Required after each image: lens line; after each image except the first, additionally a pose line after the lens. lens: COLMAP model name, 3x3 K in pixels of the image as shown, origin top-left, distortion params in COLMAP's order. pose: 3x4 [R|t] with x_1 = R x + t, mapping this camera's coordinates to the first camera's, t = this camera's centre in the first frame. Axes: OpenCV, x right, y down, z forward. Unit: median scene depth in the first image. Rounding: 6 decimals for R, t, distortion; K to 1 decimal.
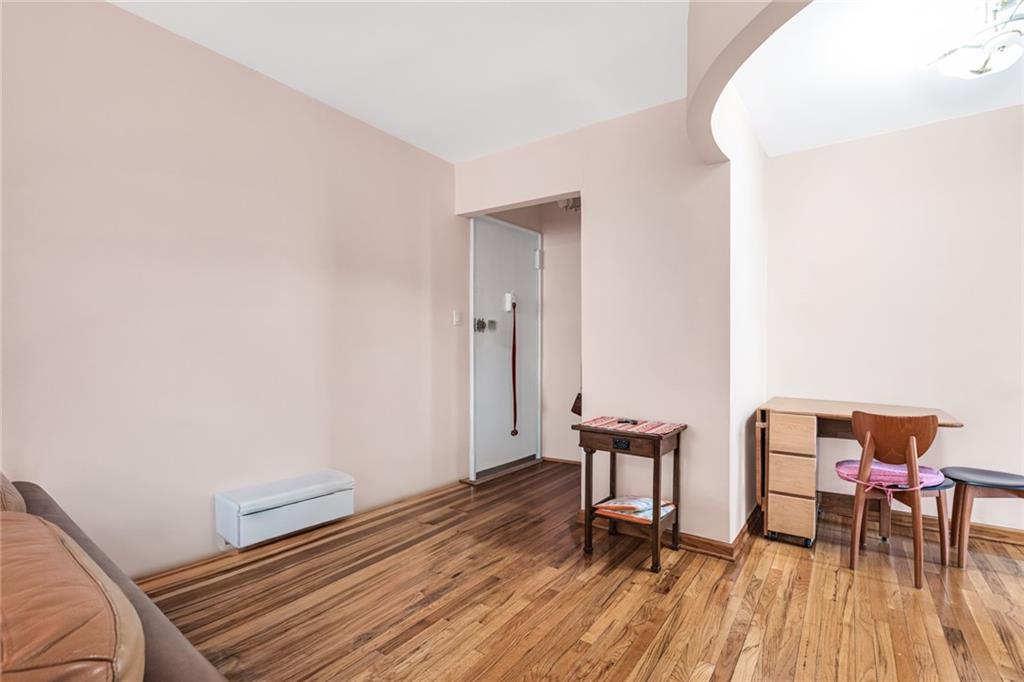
lens RADIAL K [[467.1, 0, 518.8], [0, 467.1, 348.6], [0, 0, 1]] dist [0.002218, -0.001863]
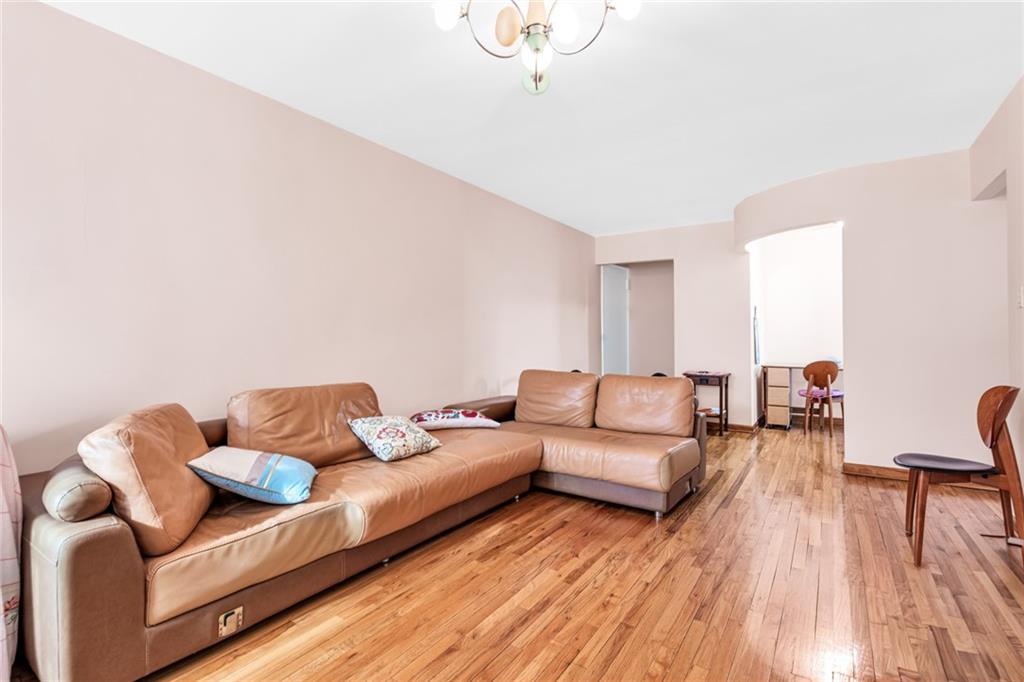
lens RADIAL K [[498.9, 0, 515.7], [0, 498.9, 339.8], [0, 0, 1]] dist [-0.002719, -0.000383]
pose [[0.998542, -0.005872, 0.053657, -0.748451], [0.006013, 0.999979, -0.002463, 0.009121], [-0.053642, 0.002782, 0.998556, -1.232833]]
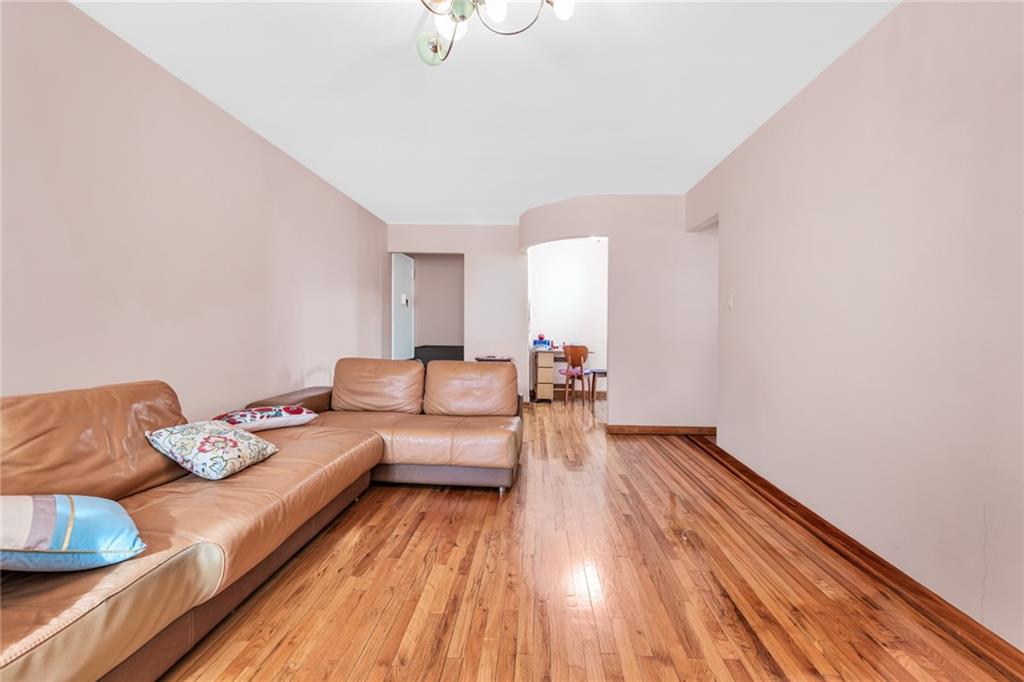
lens RADIAL K [[467.1, 0, 522.5], [0, 467.1, 333.8], [0, 0, 1]] dist [0.002218, -0.001863]
pose [[0.830087, -0.002061, 0.557631, -0.977557], [-0.006110, 0.999900, 0.012791, 0.007317], [-0.557601, -0.014025, 0.829991, -1.084452]]
